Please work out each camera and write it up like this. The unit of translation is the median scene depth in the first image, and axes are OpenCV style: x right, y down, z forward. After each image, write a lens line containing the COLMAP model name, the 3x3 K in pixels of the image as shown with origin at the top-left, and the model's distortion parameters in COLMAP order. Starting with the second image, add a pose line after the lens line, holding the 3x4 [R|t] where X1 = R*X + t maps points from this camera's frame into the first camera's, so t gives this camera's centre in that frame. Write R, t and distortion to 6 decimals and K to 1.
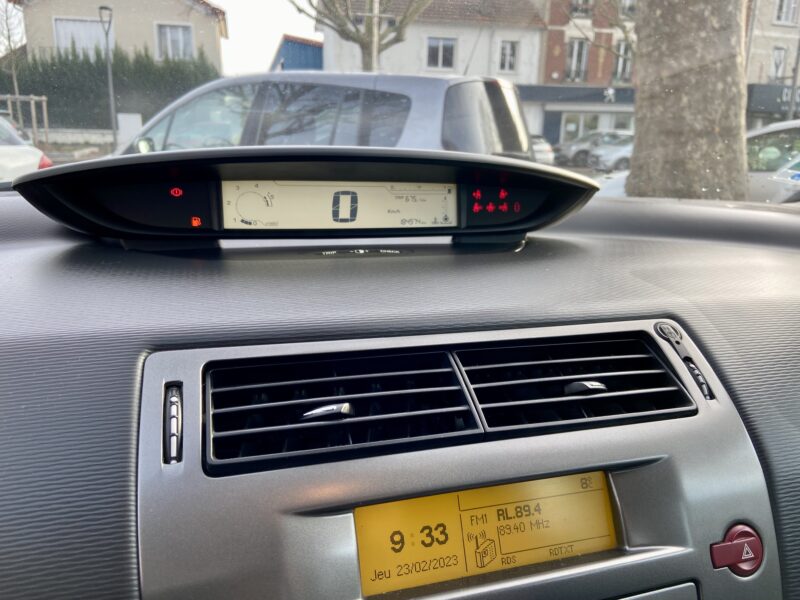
lens RADIAL K [[596.4, 0, 400.6], [0, 596.4, 293.0], [0, 0, 1]] dist [0.138698, -0.171543]
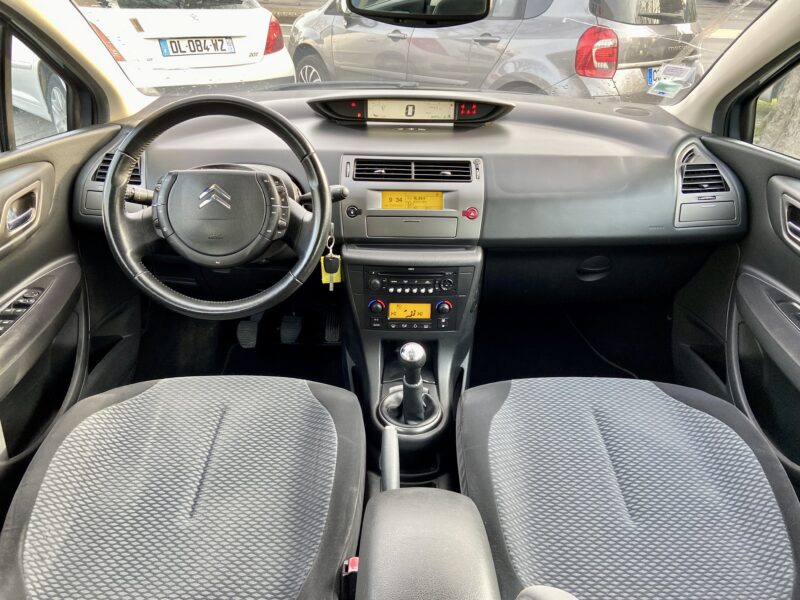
lens RADIAL K [[596.4, 0, 400.6], [0, 596.4, 293.0], [0, 0, 1]] dist [0.138698, -0.171543]
pose [[0.953506, 0.136965, -0.268454, 0.773660], [-0.064056, 0.962514, 0.263560, -0.070285], [0.294489, -0.234110, 0.926536, -1.896209]]
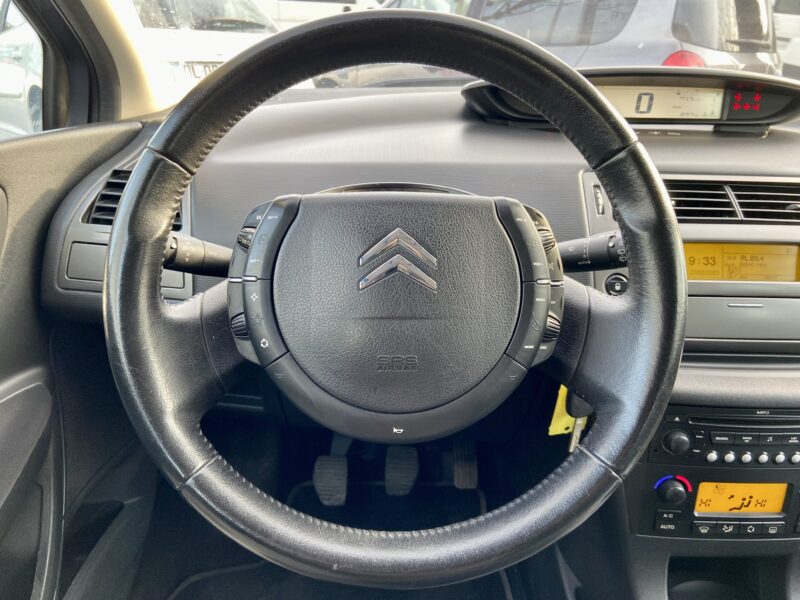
lens RADIAL K [[596.4, 0, 400.6], [0, 596.4, 293.0], [0, 0, 1]] dist [0.138698, -0.171543]
pose [[0.956440, 0.120901, -0.265718, -0.233696], [-0.071990, 0.979781, 0.186674, 0.095624], [0.282914, -0.159414, 0.945805, -0.822209]]
